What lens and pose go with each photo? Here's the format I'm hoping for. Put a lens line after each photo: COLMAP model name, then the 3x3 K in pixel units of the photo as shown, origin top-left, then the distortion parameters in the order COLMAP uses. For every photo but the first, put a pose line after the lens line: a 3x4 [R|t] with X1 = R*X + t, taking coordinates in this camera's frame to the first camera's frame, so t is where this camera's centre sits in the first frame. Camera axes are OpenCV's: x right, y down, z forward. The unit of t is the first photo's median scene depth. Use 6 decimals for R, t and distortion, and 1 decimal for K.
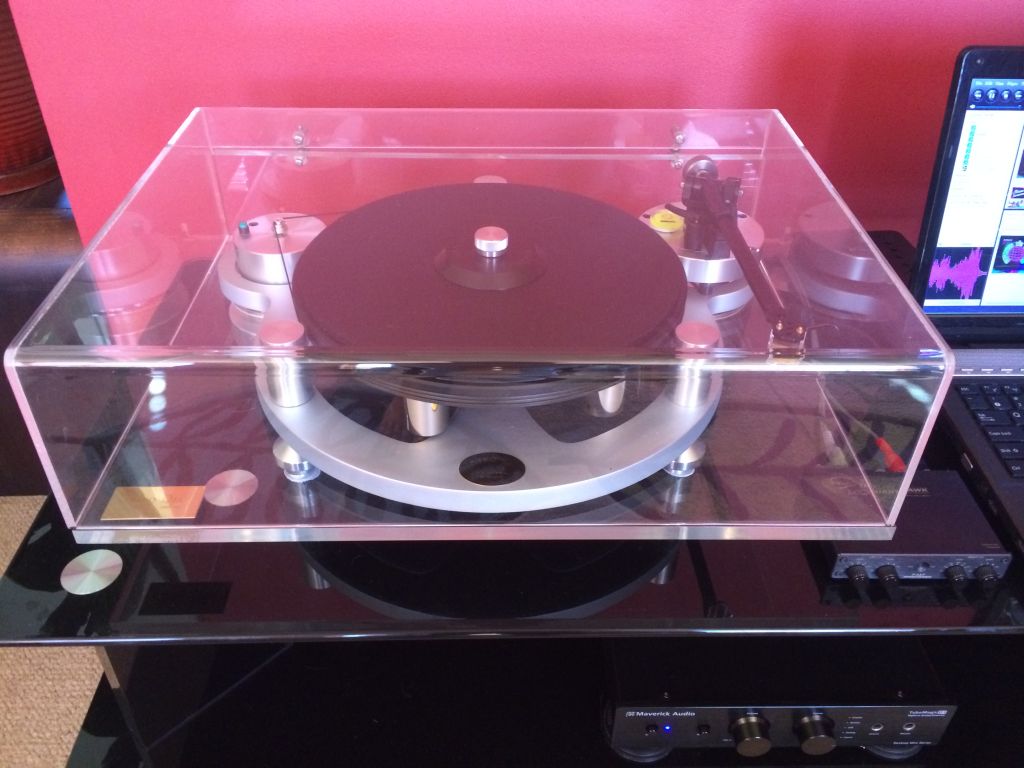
lens RADIAL K [[919.3, 0, 512.0], [0, 919.3, 384.0], [0, 0, 1]] dist [0.041102, 0.001774]
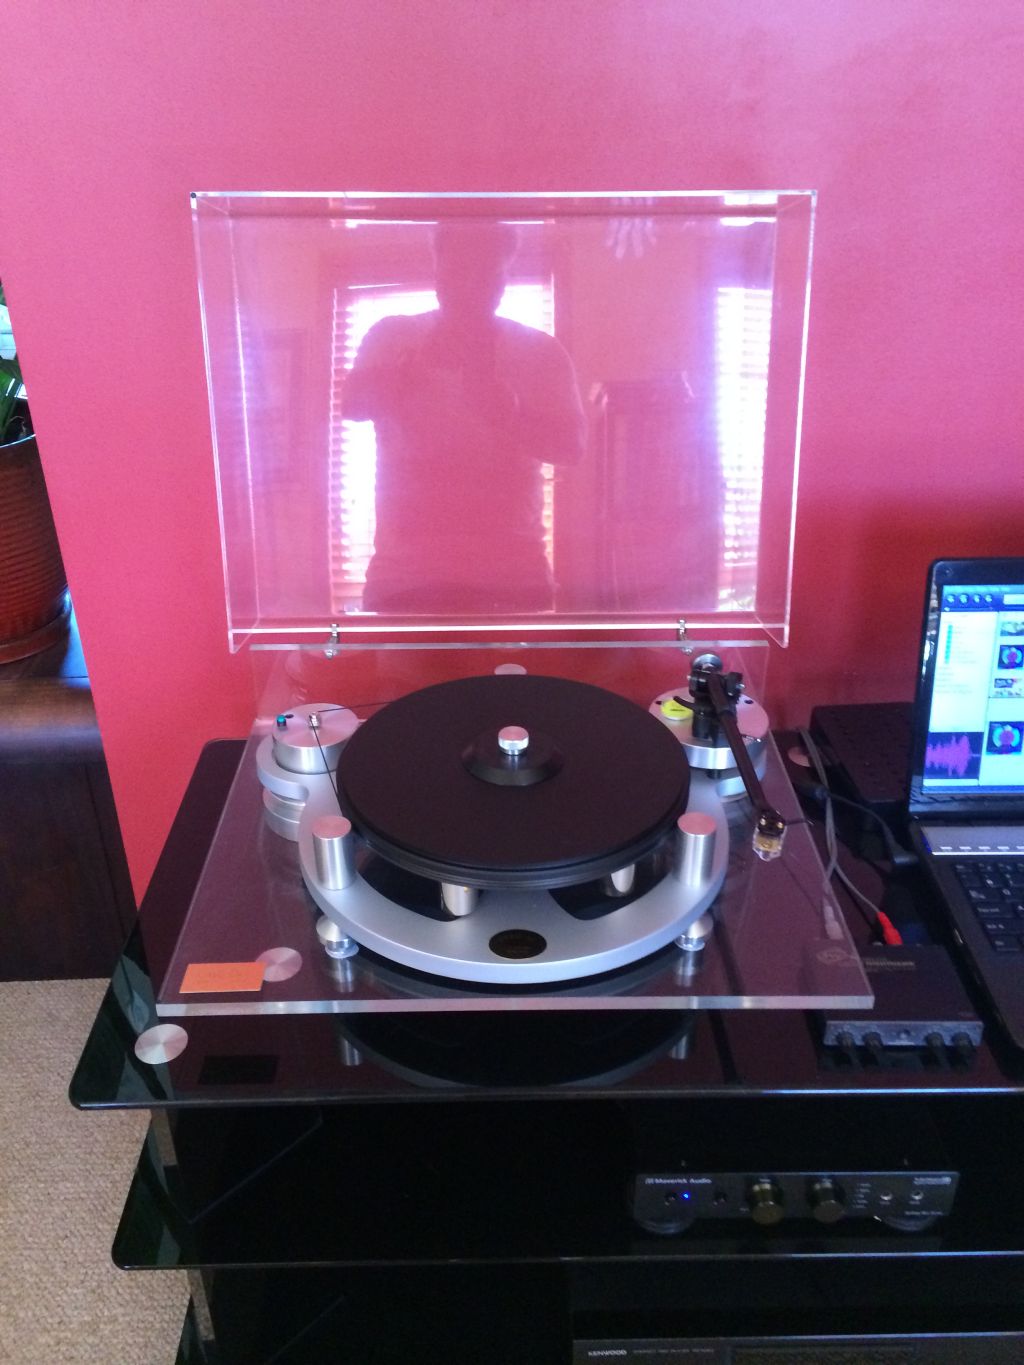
lens RADIAL K [[1225.5, 0, 488.3], [0, 1225.5, 689.5], [0, 0, 1]] dist [0.041102, 0.001774]
pose [[0.999418, -0.014280, -0.030966, -0.005418], [0.010632, 0.993320, -0.114902, -0.041306], [0.032400, 0.114506, 0.992894, -0.456316]]
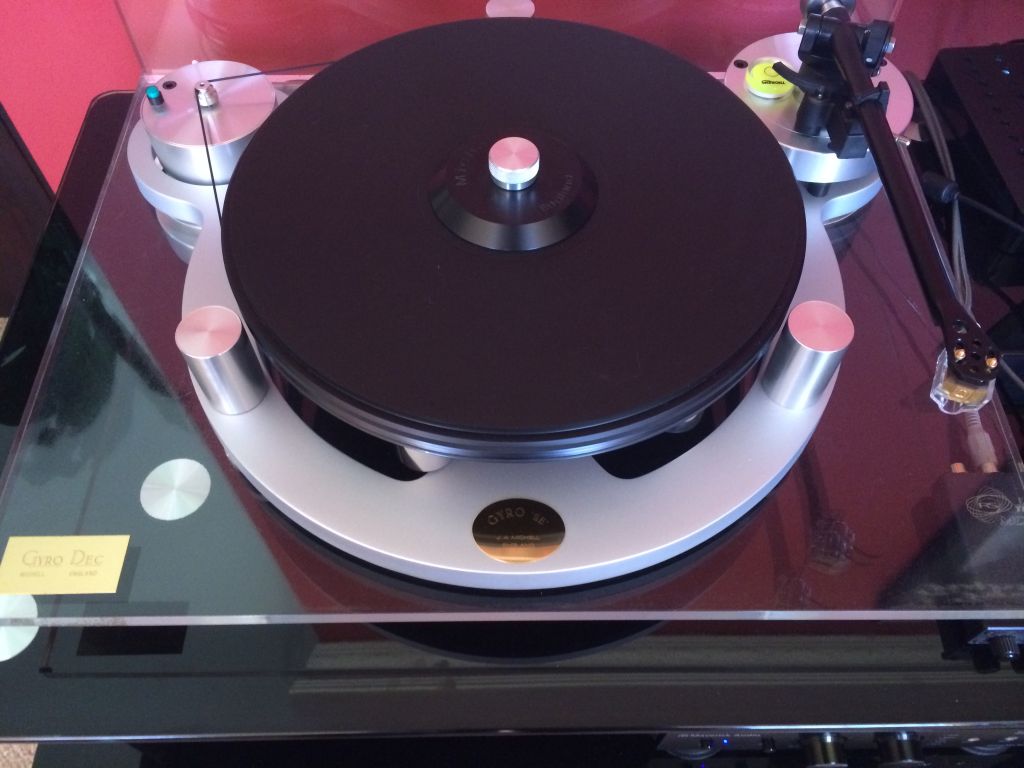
lens RADIAL K [[944.0, 0, 509.6], [0, 944.0, 418.7], [0, 0, 1]] dist [0.003137, 0.006337]
pose [[0.999760, -0.002763, -0.021734, -0.010560], [0.010094, 0.938549, 0.344997, -0.200102], [0.019445, -0.345134, 0.938352, 0.279471]]
